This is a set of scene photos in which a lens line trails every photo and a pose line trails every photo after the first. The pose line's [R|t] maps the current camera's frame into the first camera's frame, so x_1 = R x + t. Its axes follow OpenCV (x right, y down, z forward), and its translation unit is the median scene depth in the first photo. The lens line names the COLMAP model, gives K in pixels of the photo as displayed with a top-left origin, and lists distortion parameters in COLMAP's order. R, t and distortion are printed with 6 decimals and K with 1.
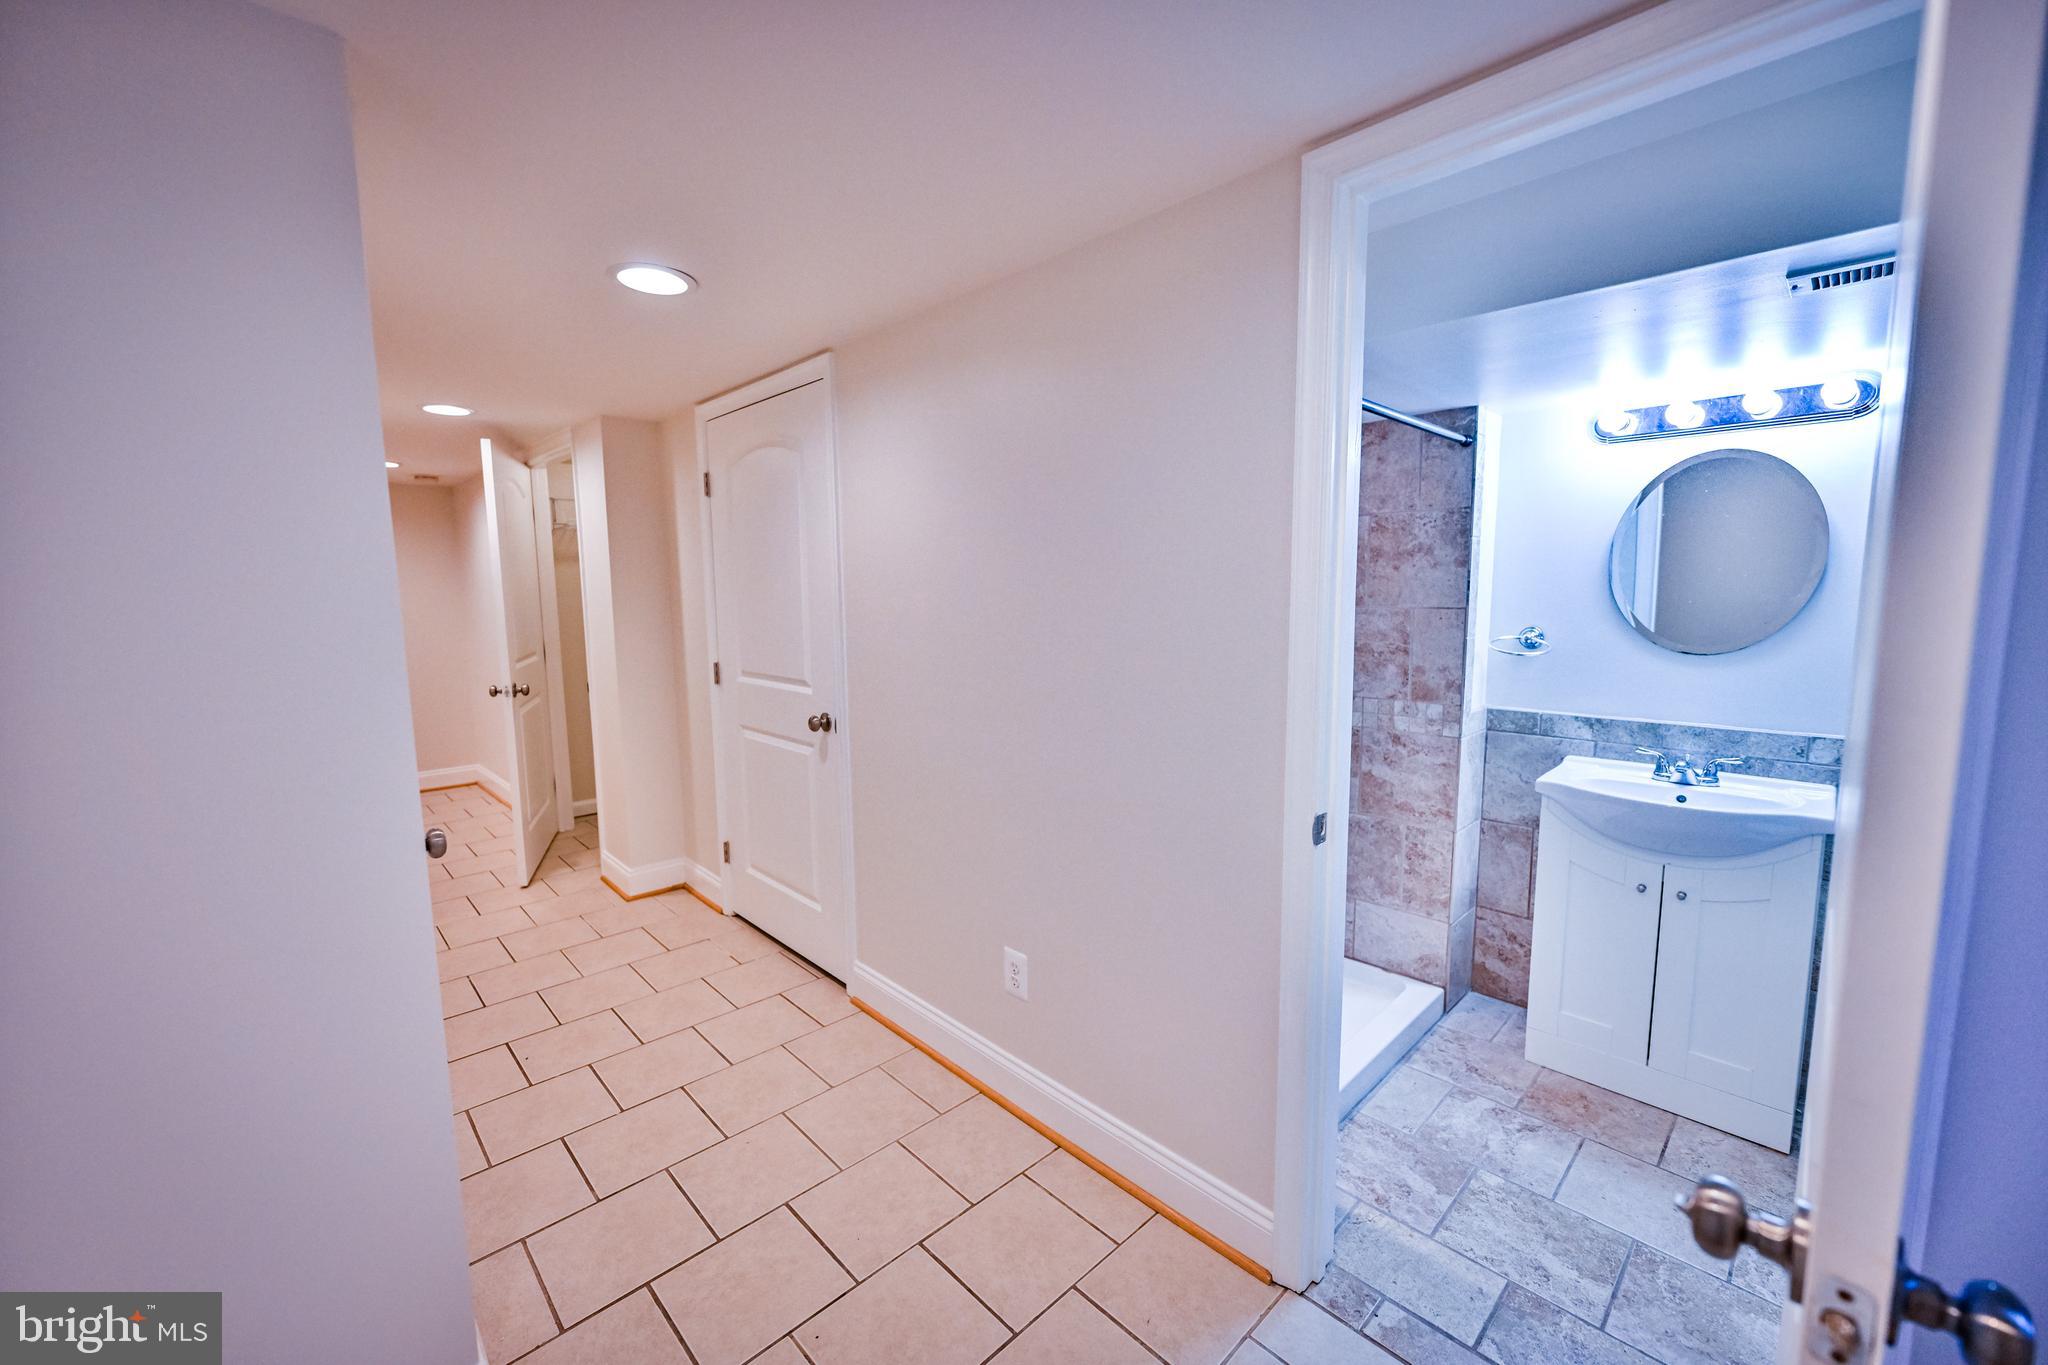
lens RADIAL K [[807.9, 0, 1028.7], [0, 807.9, 683.7], [0, 0, 1]] dist [-0.000952, 0.000332]
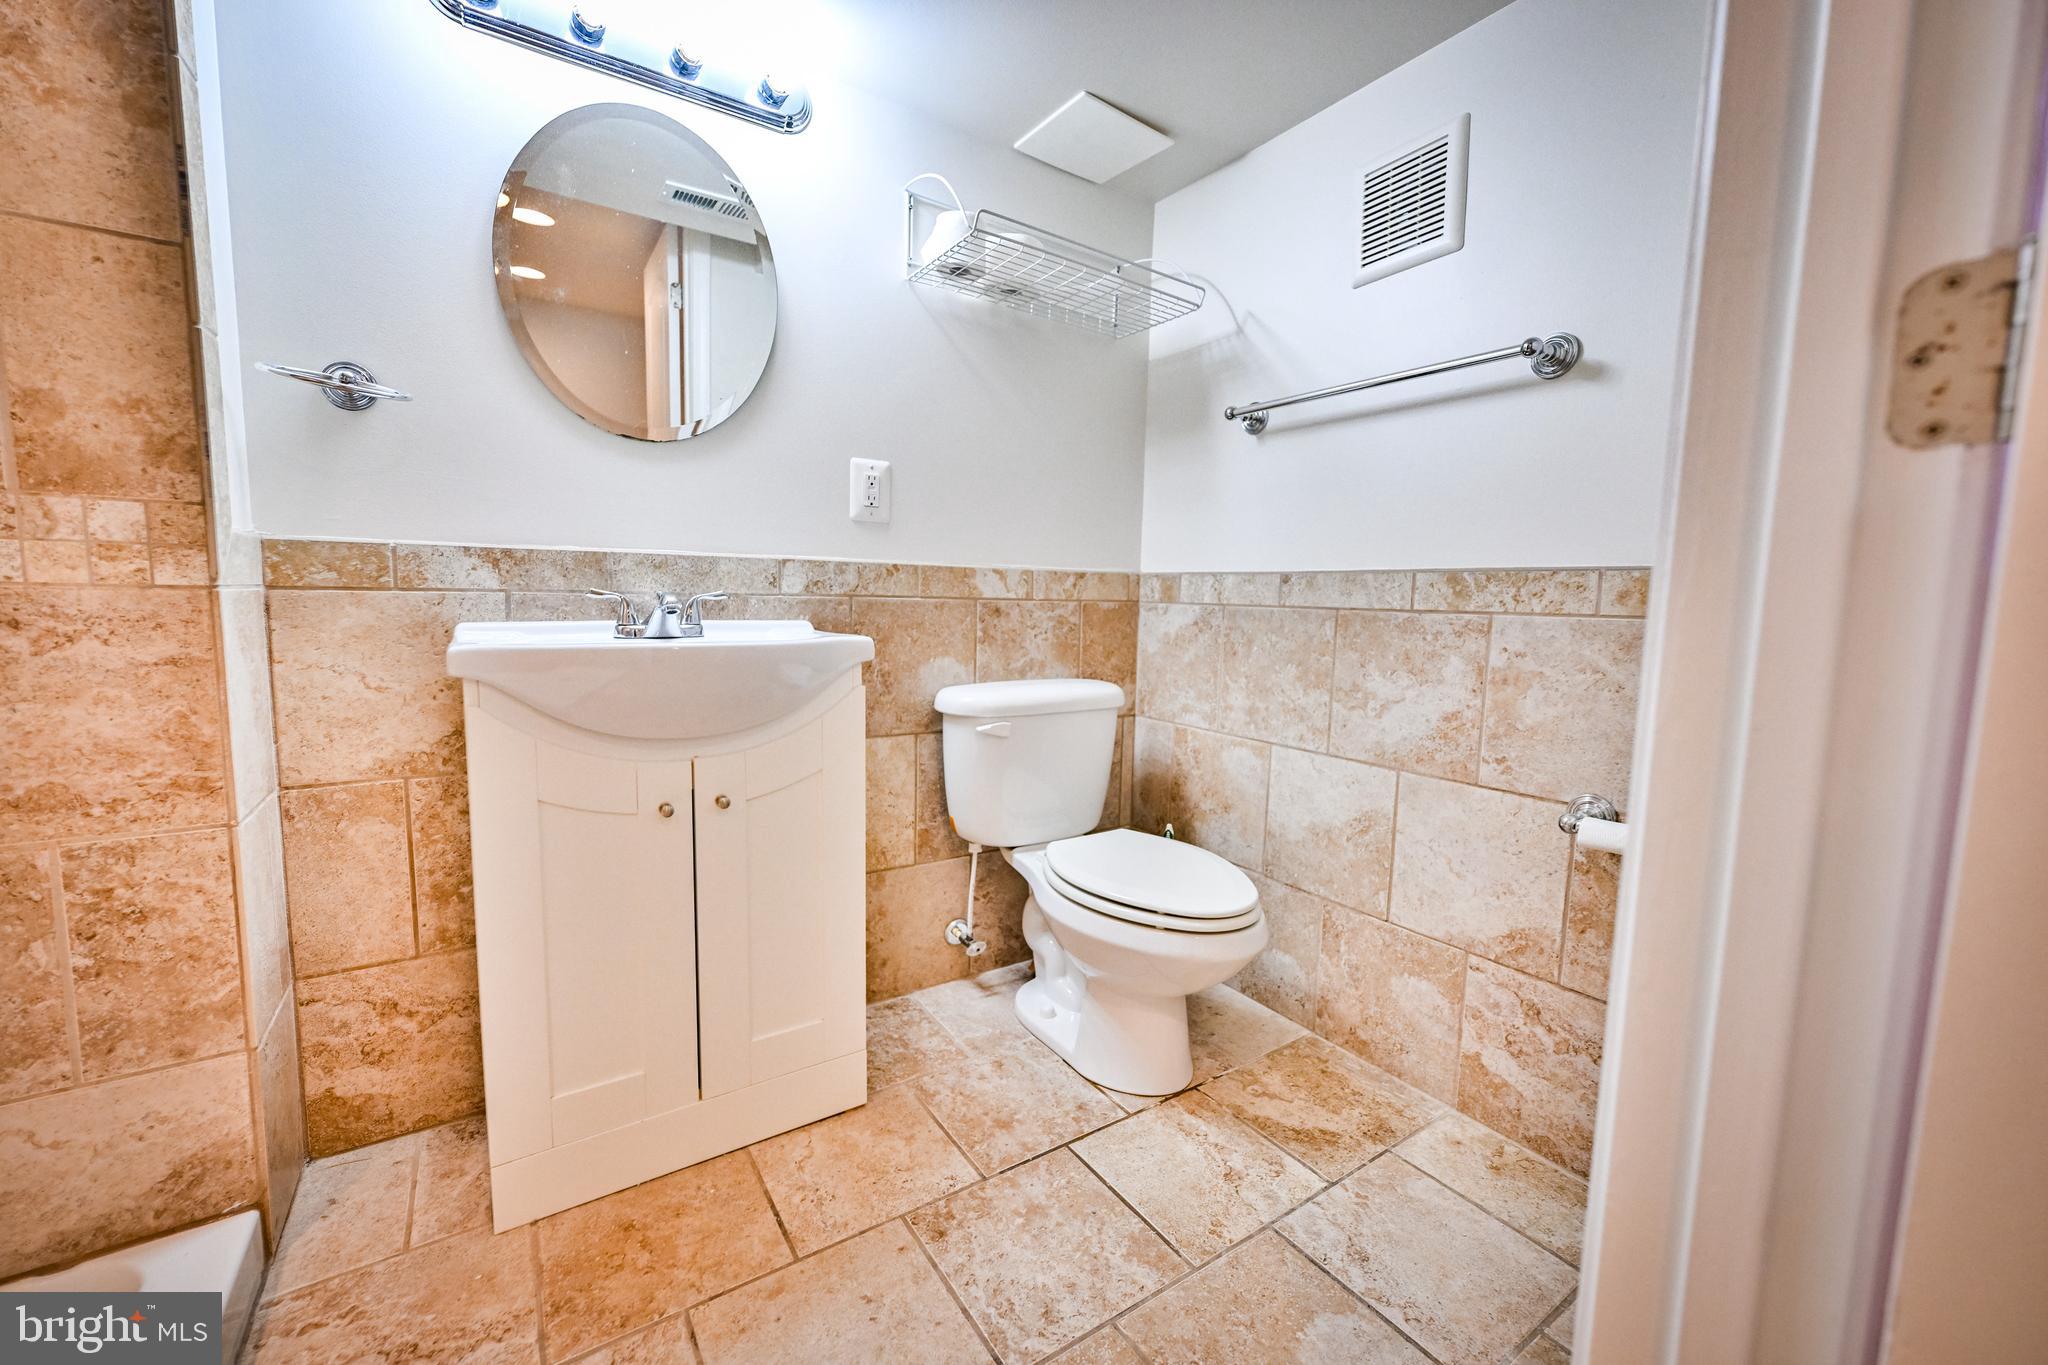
lens RADIAL K [[807.9, 0, 1021.1], [0, 807.9, 679.1], [0, 0, 1]] dist [-0.000952, 0.000332]
pose [[0.185358, -0.087916, 0.978730, 0.196448], [0.095674, 0.992873, 0.071067, 0.111823], [-0.978002, 0.080466, 0.192449, 0.493214]]
